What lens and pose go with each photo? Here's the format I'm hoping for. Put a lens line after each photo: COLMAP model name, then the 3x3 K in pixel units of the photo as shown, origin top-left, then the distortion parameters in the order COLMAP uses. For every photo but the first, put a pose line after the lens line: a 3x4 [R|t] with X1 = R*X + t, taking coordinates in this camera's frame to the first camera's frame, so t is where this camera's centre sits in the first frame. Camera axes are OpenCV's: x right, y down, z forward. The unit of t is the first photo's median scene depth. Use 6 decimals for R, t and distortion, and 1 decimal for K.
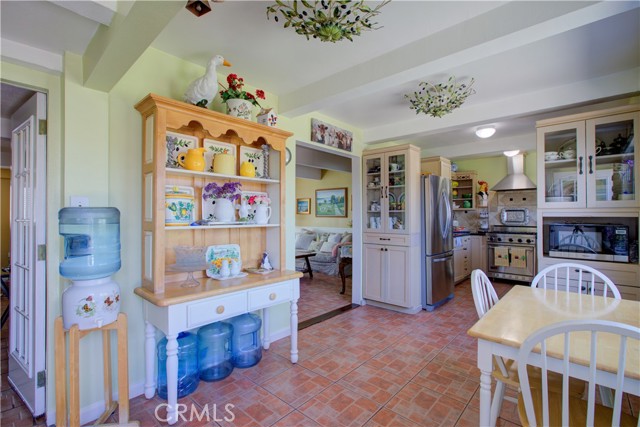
lens RADIAL K [[293.9, 0, 316.8], [0, 293.9, 212.9], [0, 0, 1]] dist [-0.001041, 0.000107]
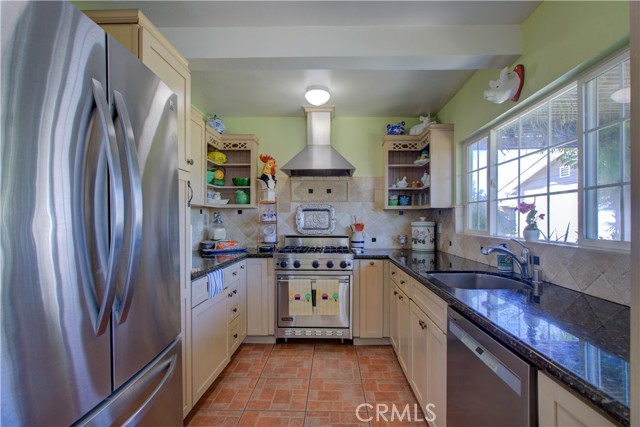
lens RADIAL K [[293.9, 0, 316.8], [0, 293.9, 212.9], [0, 0, 1]] dist [-0.001041, 0.000107]
pose [[0.771685, 0.011863, 0.635895, 0.294153], [0.000478, 0.999815, -0.019232, 0.009514], [-0.636005, 0.015145, 0.771536, 0.531635]]
